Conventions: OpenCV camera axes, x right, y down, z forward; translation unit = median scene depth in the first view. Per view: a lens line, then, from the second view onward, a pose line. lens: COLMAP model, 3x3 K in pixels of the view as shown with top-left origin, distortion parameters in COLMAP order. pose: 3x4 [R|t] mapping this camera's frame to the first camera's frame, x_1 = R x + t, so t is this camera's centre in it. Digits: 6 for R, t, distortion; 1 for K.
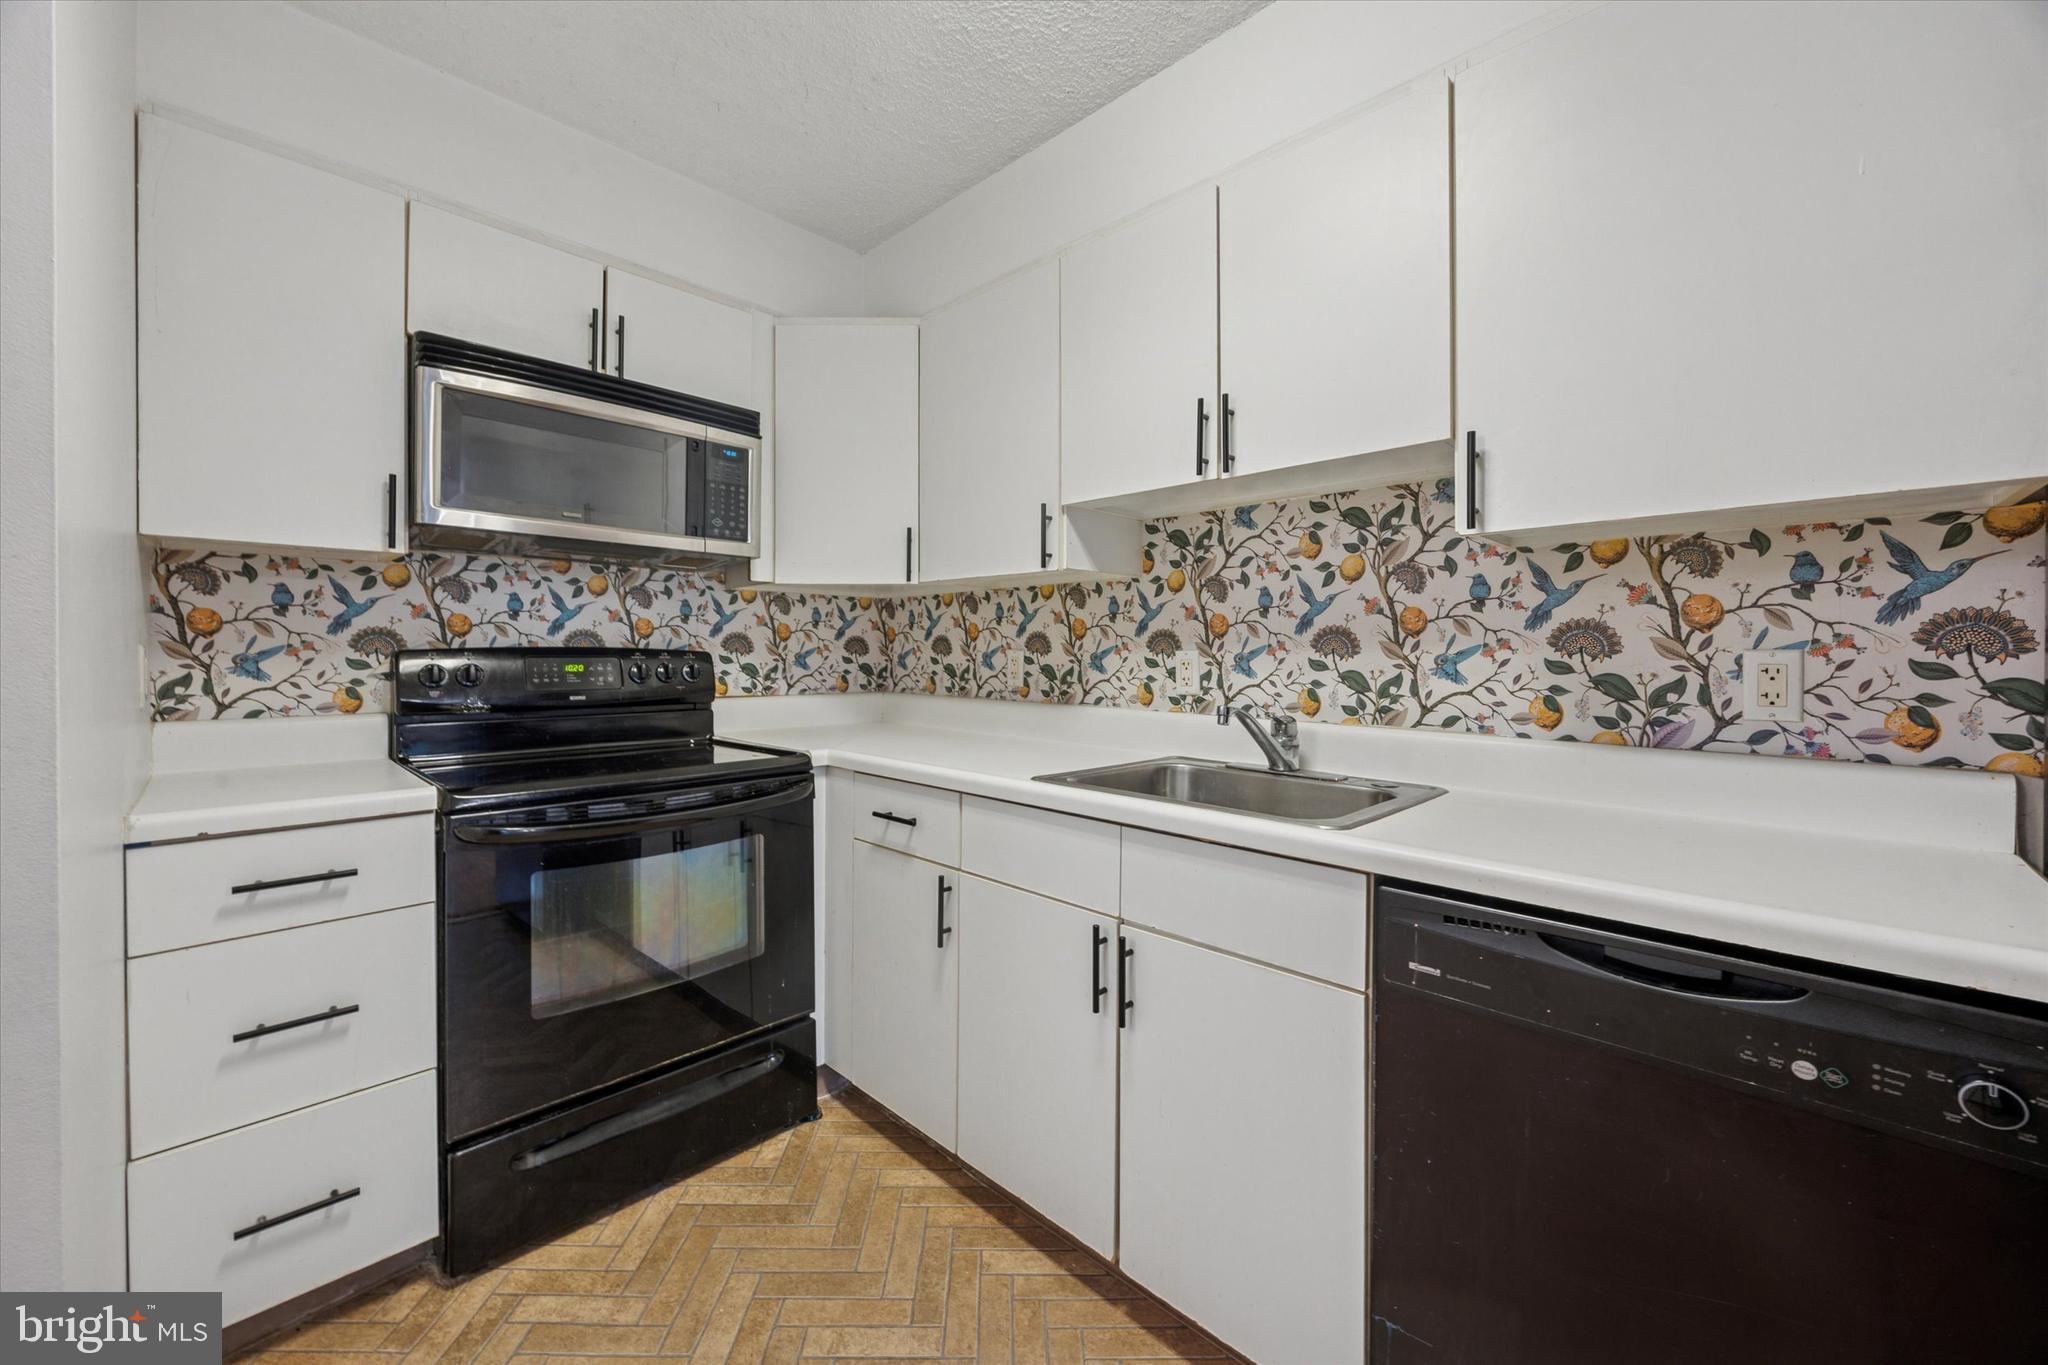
lens RADIAL K [[778.7, 0, 1012.9], [0, 778.7, 664.7], [0, 0, 1]] dist [-0.003266, -0.000125]
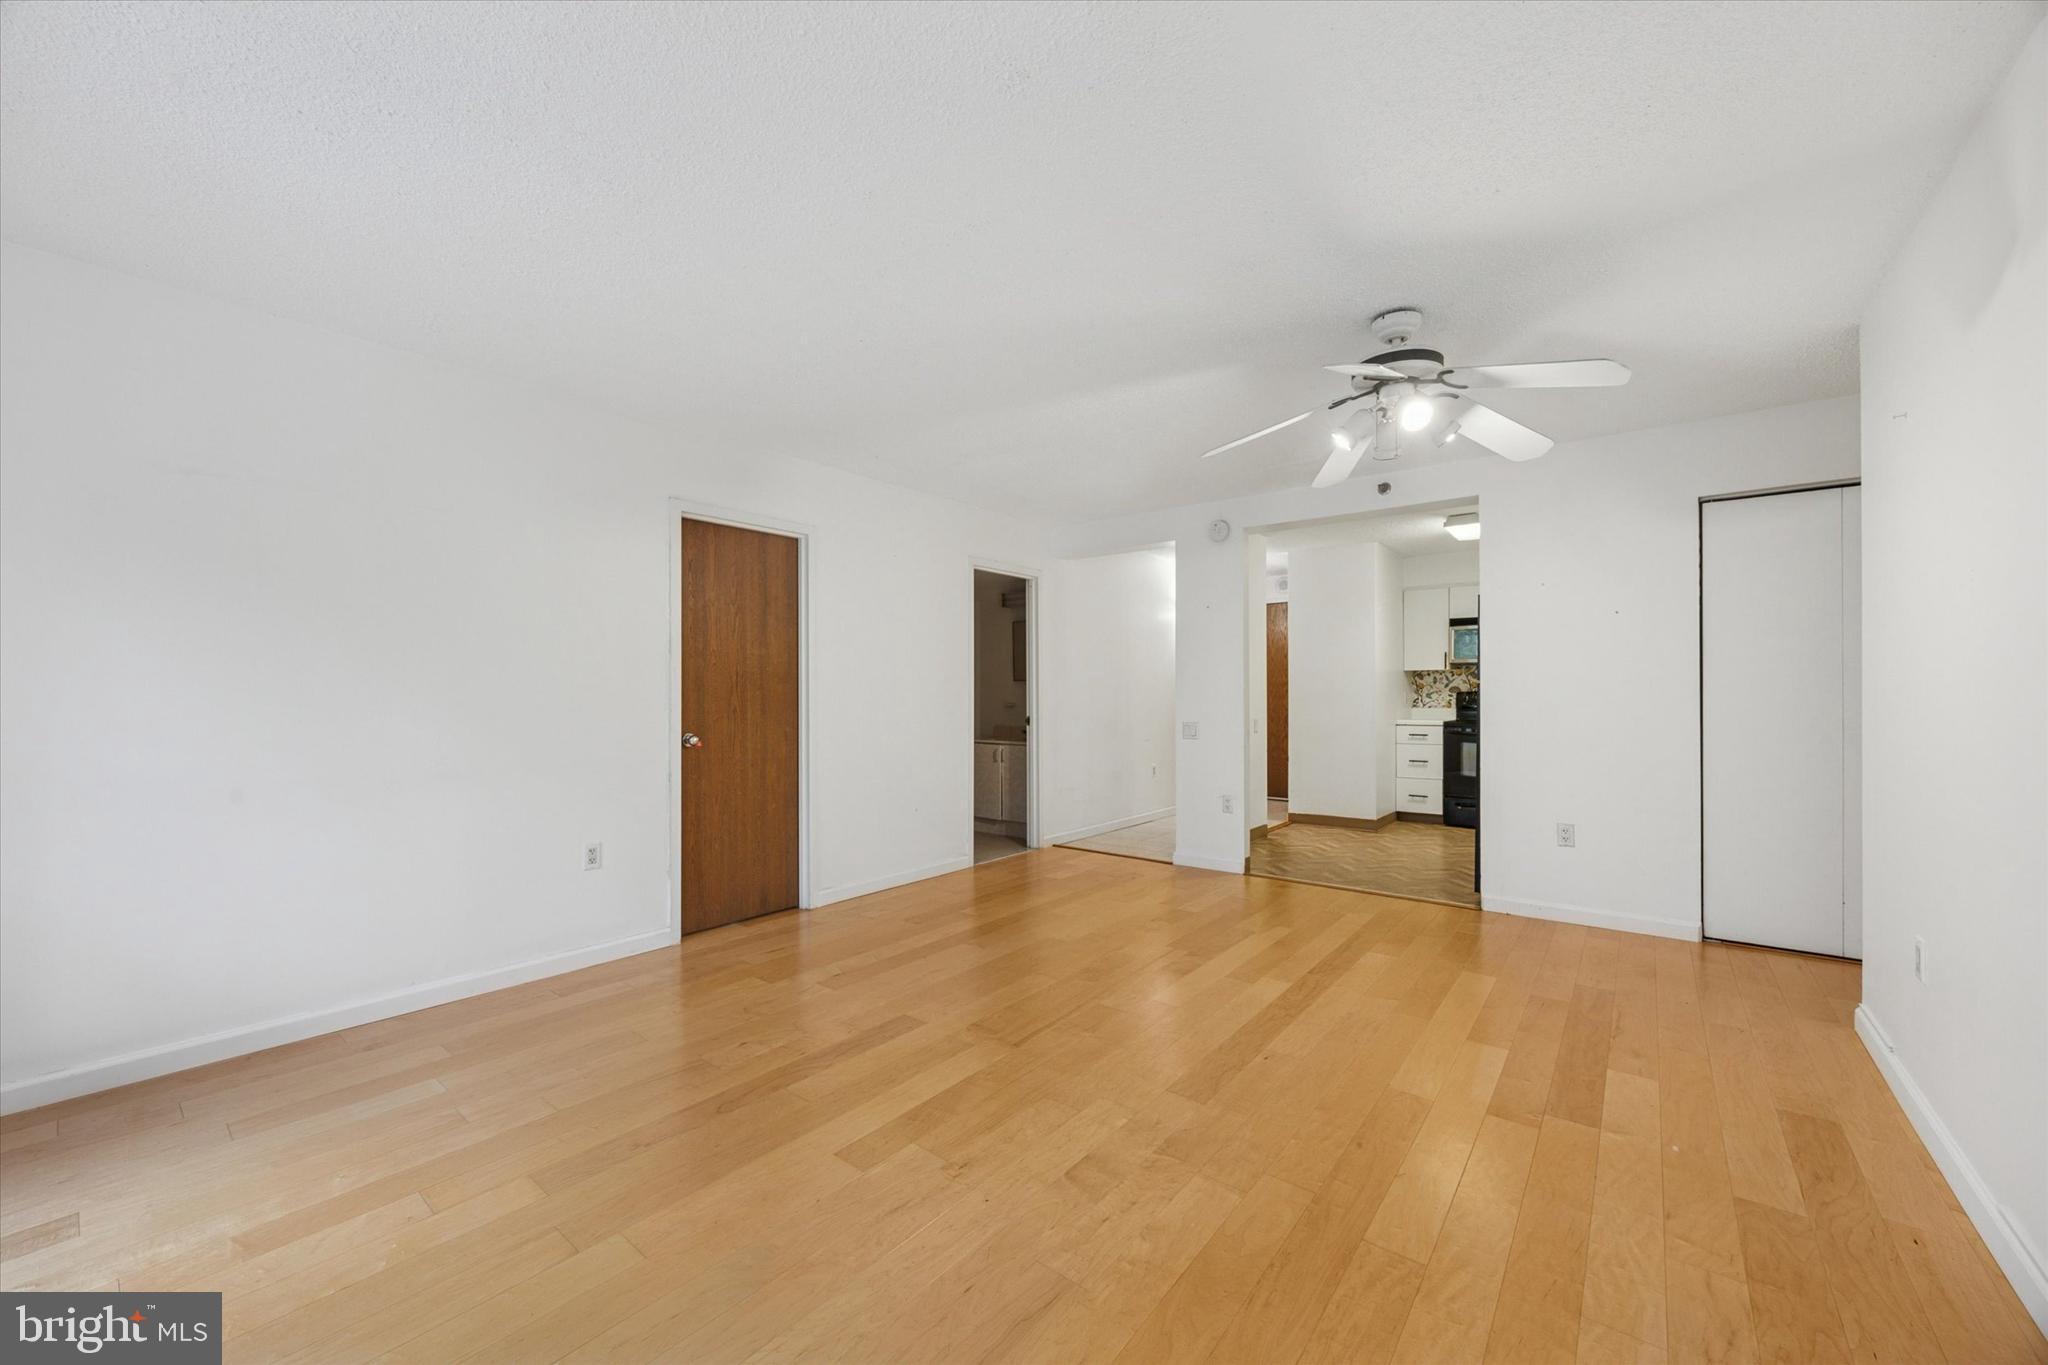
lens RADIAL K [[780.9, 0, 1025.9], [0, 780.9, 689.8], [0, 0, 1]] dist [-0.000941, 0.000030]
pose [[0.103147, -0.006868, -0.994642, 2.797707], [-0.011622, 0.999900, -0.008110, 0.026530], [0.994598, 0.012396, 0.103057, -1.519563]]
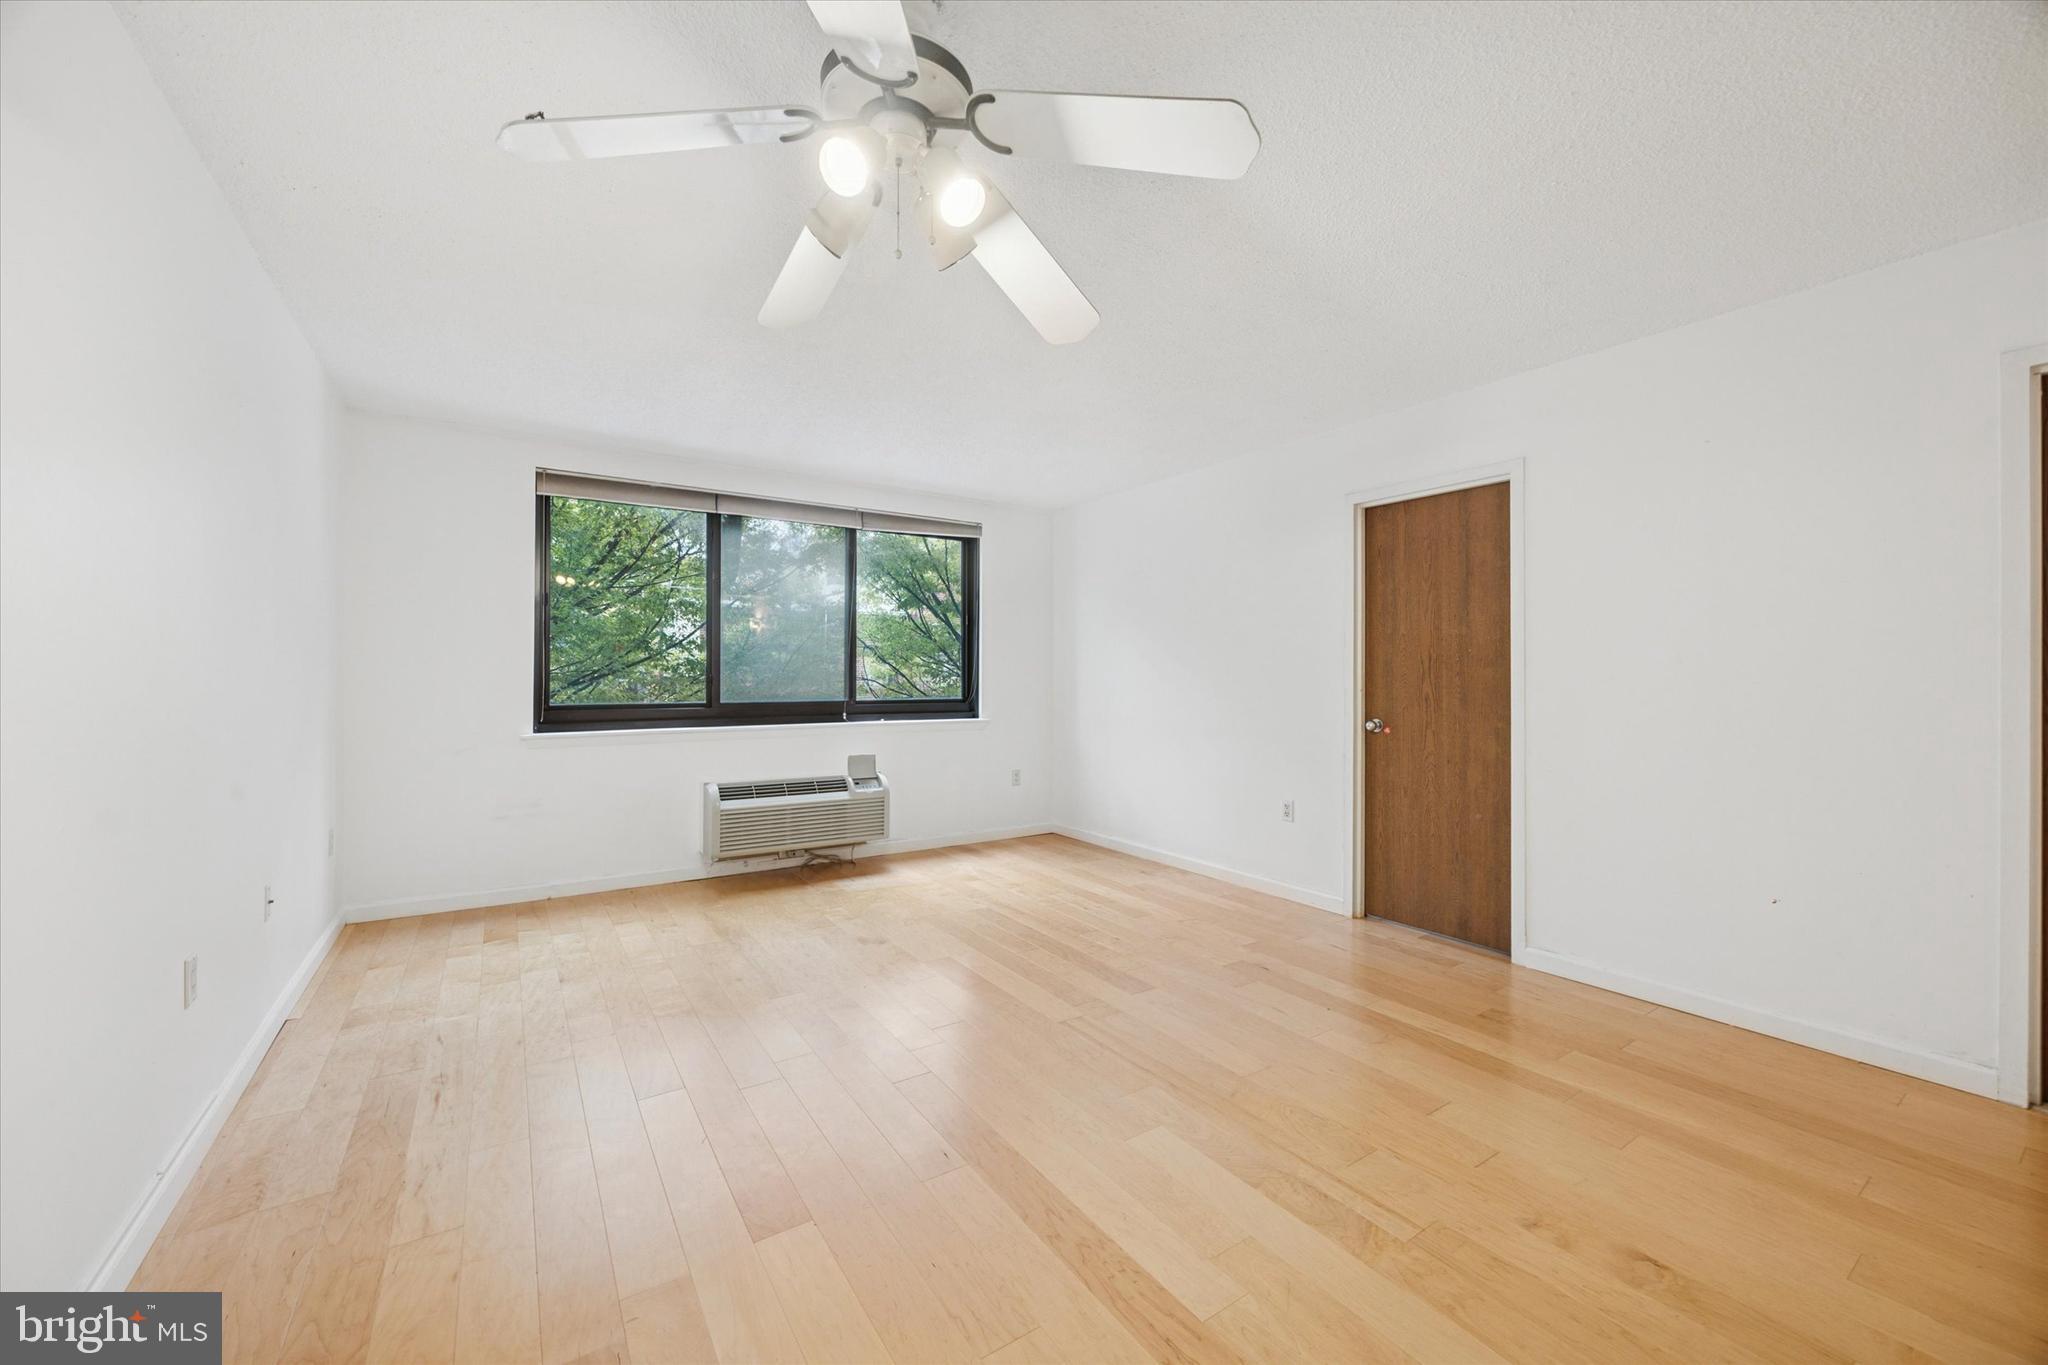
lens RADIAL K [[787.3, 0, 1013.2], [0, 787.3, 679.6], [0, 0, 1]] dist [-0.000613, 0.000021]
pose [[-0.976911, -0.005852, 0.213565, 1.236770], [-0.002369, 0.999860, 0.016558, -0.000490], [-0.213632, 0.015669, -0.976789, -0.018357]]
